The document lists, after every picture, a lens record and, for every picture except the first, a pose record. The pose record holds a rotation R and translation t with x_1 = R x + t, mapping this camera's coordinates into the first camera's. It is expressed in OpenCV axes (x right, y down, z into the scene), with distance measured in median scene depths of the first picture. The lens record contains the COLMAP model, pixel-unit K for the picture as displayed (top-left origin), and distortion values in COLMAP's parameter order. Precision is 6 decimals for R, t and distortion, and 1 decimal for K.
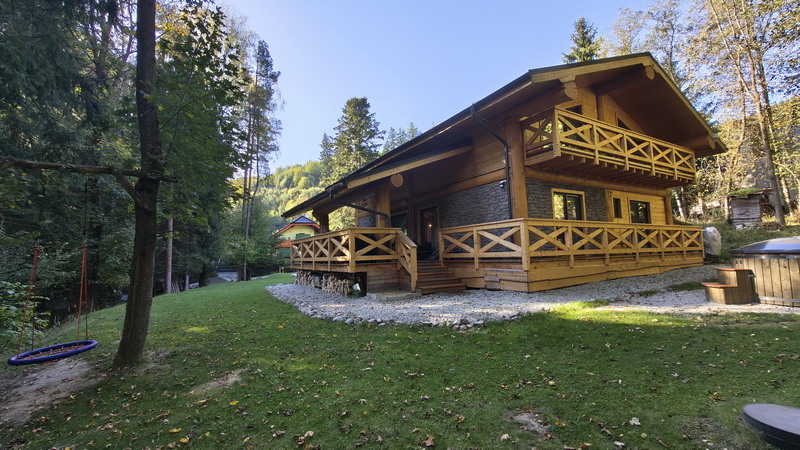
lens RADIAL K [[341.8, 0, 399.8], [0, 341.8, 225.0], [0, 0, 1]] dist [0.001462, -0.001047]
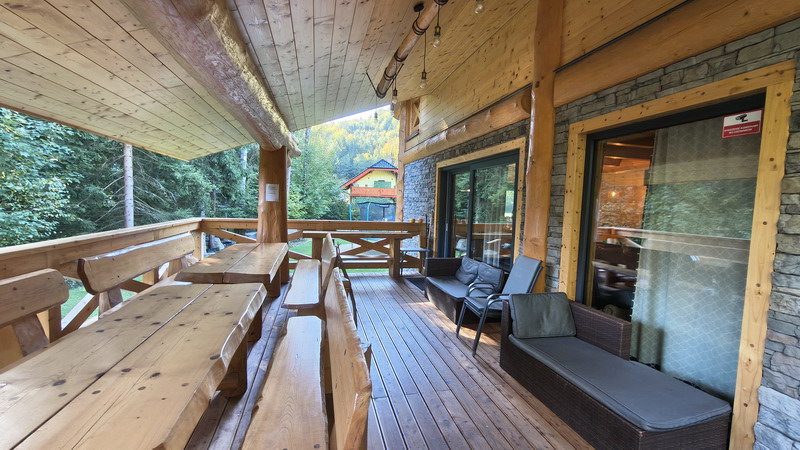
lens RADIAL K [[341.8, 0, 401.2], [0, 341.8, 226.3], [0, 0, 1]] dist [0.001462, -0.001047]
pose [[0.958609, 0.071442, -0.275619, 0.010762], [-0.025910, 0.985881, 0.165429, -0.018400], [0.283546, -0.151441, 0.946925, 0.711896]]
